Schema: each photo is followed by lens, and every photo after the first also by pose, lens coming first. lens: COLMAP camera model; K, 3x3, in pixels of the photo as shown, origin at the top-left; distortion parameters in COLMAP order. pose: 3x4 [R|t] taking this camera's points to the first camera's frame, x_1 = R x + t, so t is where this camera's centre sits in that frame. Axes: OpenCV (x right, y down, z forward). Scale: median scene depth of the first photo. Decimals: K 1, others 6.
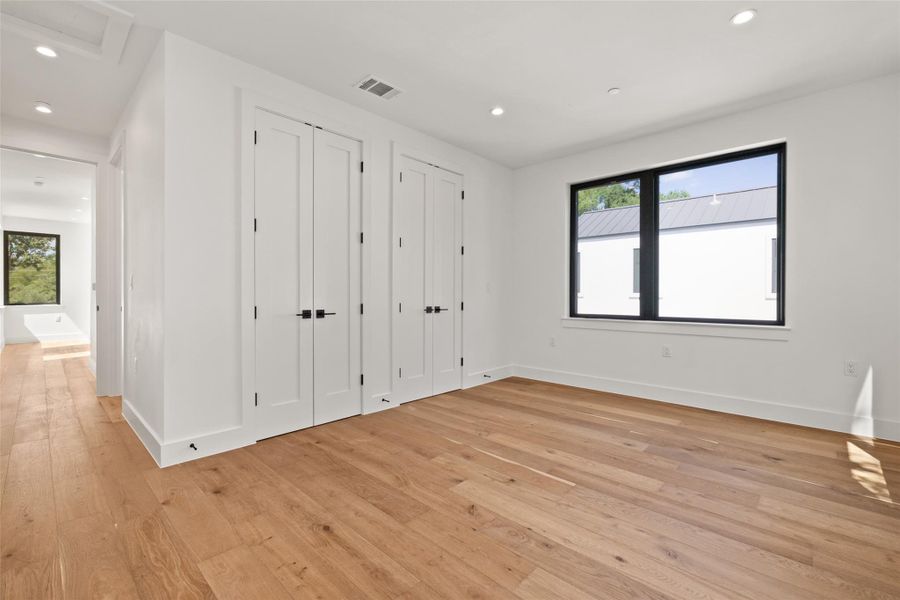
lens RADIAL K [[396.9, 0, 445.4], [0, 396.9, 298.6], [0, 0, 1]] dist [-0.001731, -0.000295]
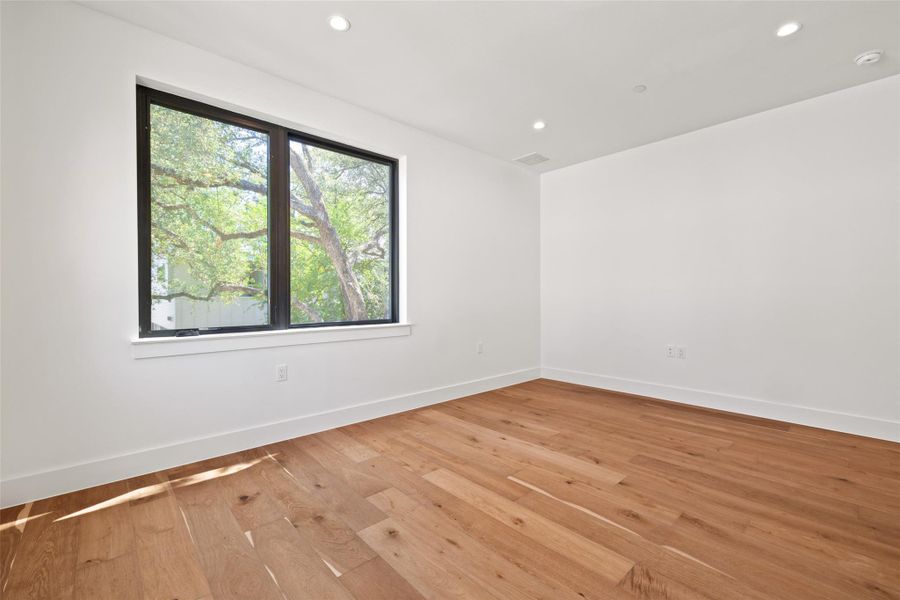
lens RADIAL K [[385.4, 0, 447.1], [0, 385.4, 295.0], [0, 0, 1]] dist [0.000778, 0.000082]
pose [[-0.997504, -0.003680, 0.070520, 0.363212], [-0.003096, 0.999960, 0.008399, -0.022360], [-0.070548, 0.008160, -0.997475, 1.765248]]
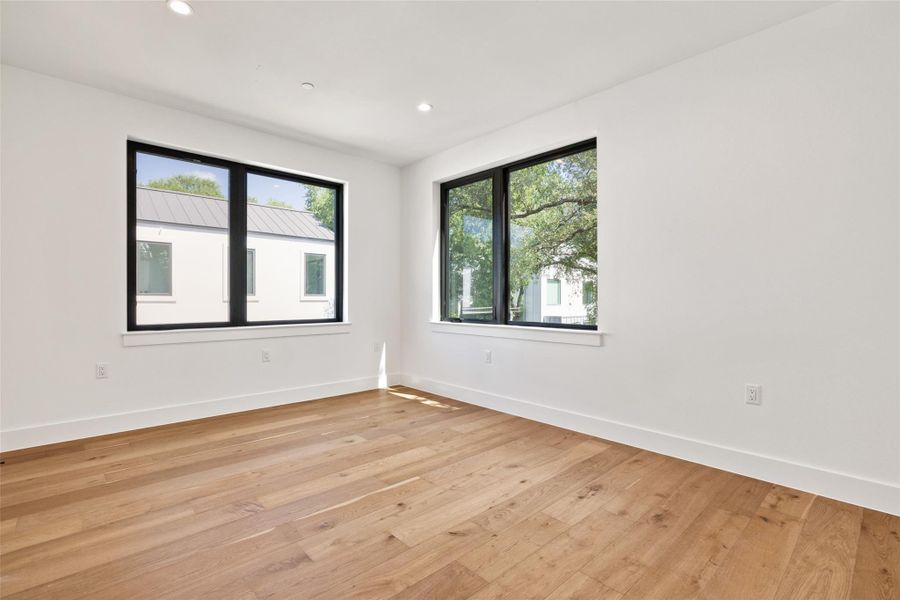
lens RADIAL K [[417.6, 0, 450.0], [0, 417.6, 300.0], [0, 0, 1]] dist [-0.001691, -0.000190]
pose [[0.059255, -0.007438, 0.998215, -0.689953], [0.007501, 0.999947, 0.007006, -0.015788], [-0.998215, 0.007072, 0.059308, 0.731792]]
